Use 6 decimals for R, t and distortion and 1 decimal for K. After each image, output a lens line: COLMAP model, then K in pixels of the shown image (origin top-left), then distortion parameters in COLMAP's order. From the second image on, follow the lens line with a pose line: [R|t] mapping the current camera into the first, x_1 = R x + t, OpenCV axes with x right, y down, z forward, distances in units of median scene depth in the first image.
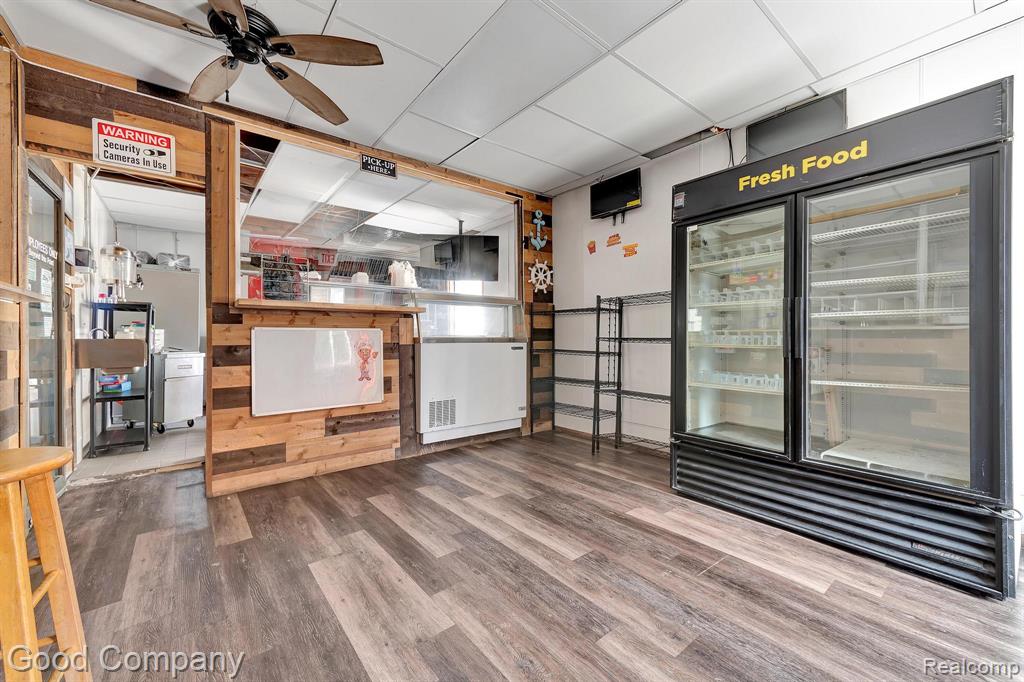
lens RADIAL K [[401.2, 0, 509.7], [0, 401.2, 337.6], [0, 0, 1]] dist [0.007310, 0.000179]
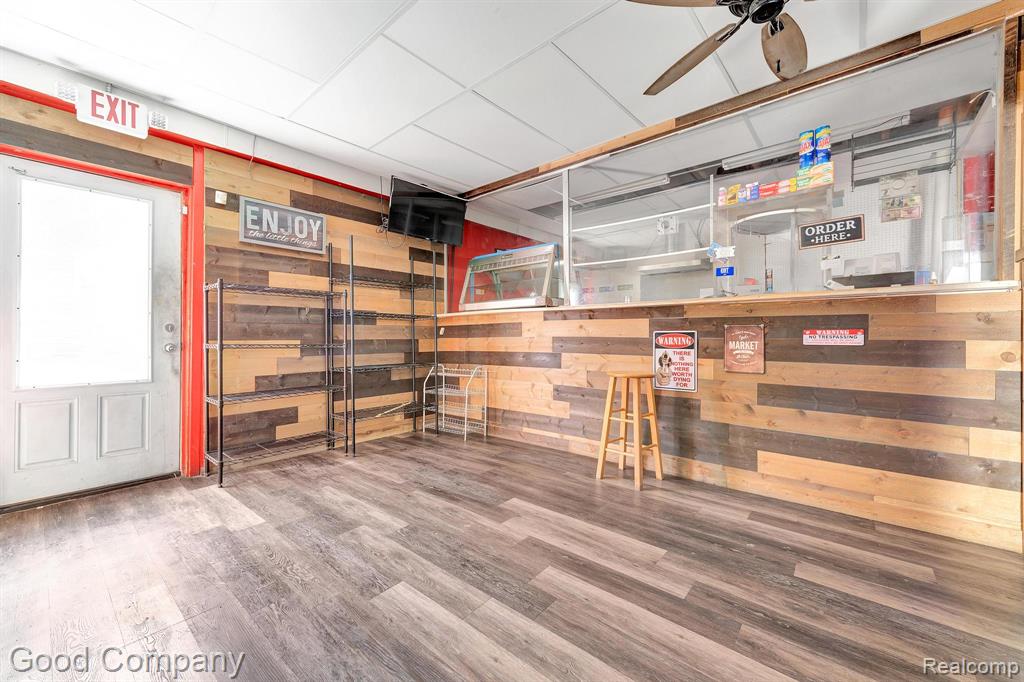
lens RADIAL K [[401.9, 0, 512.9], [0, 401.9, 335.3], [0, 0, 1]] dist [0.007032, 0.000076]
pose [[-0.980587, 0.011077, -0.195771, 0.057230], [0.010437, 0.999936, 0.004300, 0.000704], [0.195807, 0.002173, -0.980640, 1.308788]]
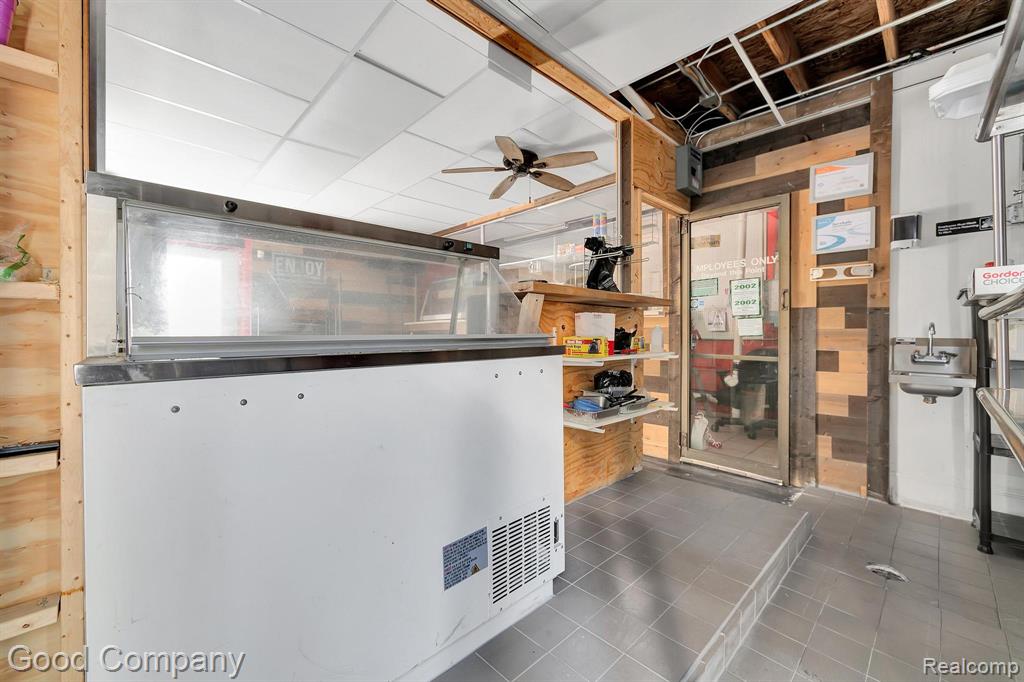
lens RADIAL K [[409.1, 0, 510.4], [0, 409.1, 324.0], [0, 0, 1]] dist [0.001439, 0.000077]
pose [[-0.994876, 0.007353, -0.100838, -0.313909], [0.009692, 0.999695, -0.022728, -0.014660], [0.100640, -0.023589, -0.994643, 2.014016]]
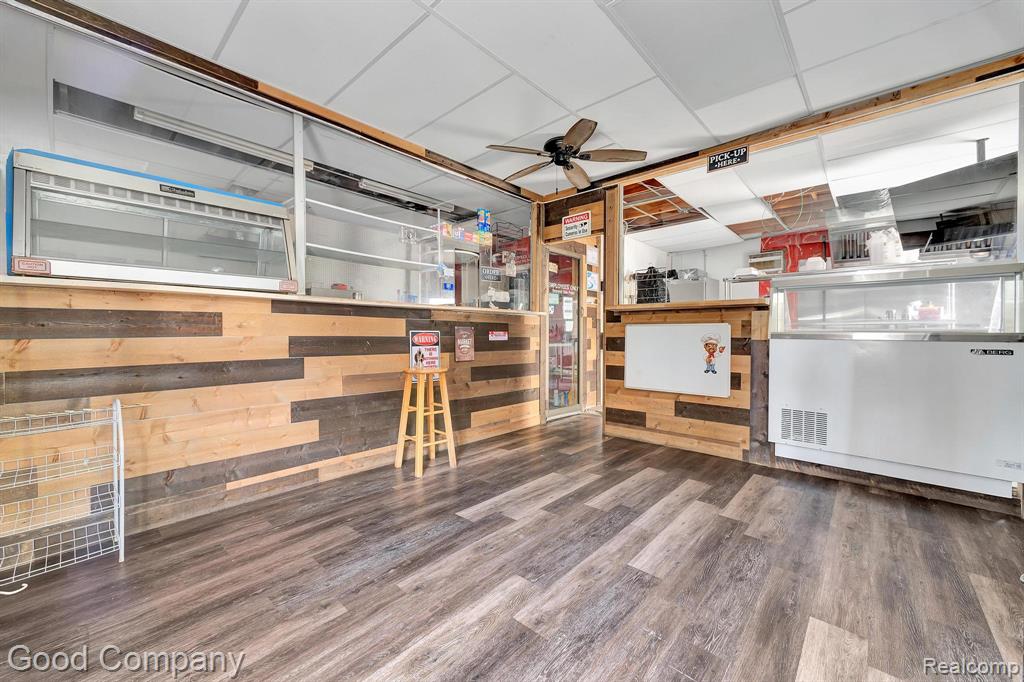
lens RADIAL K [[401.2, 0, 509.7], [0, 401.2, 337.6], [0, 0, 1]] dist [0.007310, 0.000179]
pose [[0.161645, 0.015779, -0.986723, 0.709694], [-0.002885, 0.999875, 0.015517, -0.000781], [0.986845, 0.000339, 0.161670, 0.383683]]
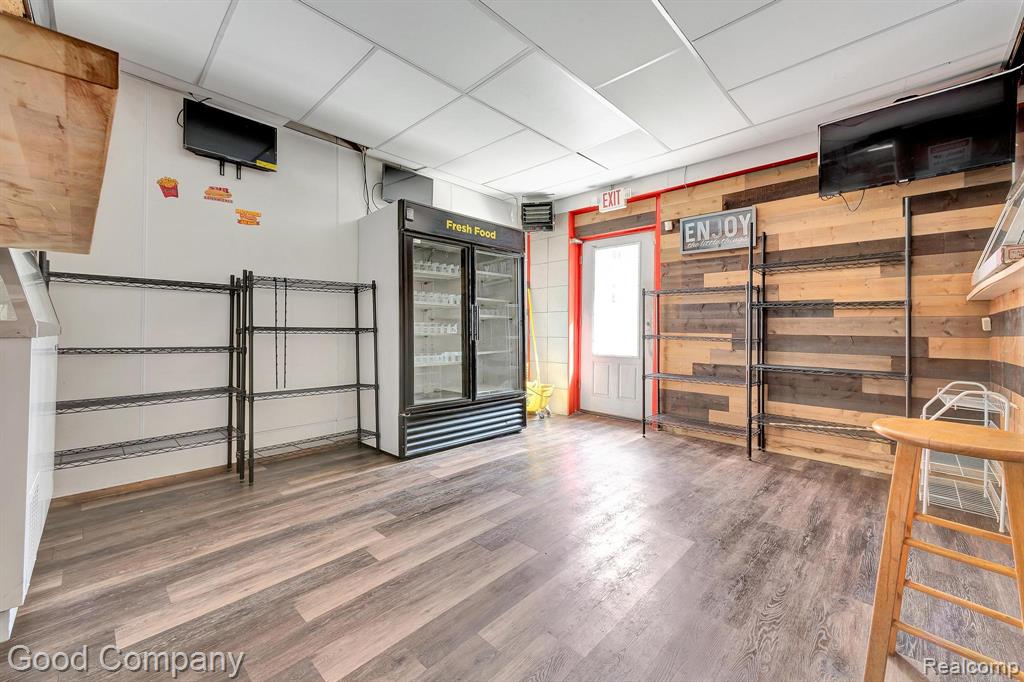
lens RADIAL K [[409.1, 0, 510.4], [0, 409.1, 324.0], [0, 0, 1]] dist [0.001439, 0.000077]
pose [[-0.126699, 0.016352, 0.991806, -0.798645], [-0.004160, 0.999847, -0.017016, 0.007738], [-0.991933, -0.006282, -0.126611, 0.821154]]
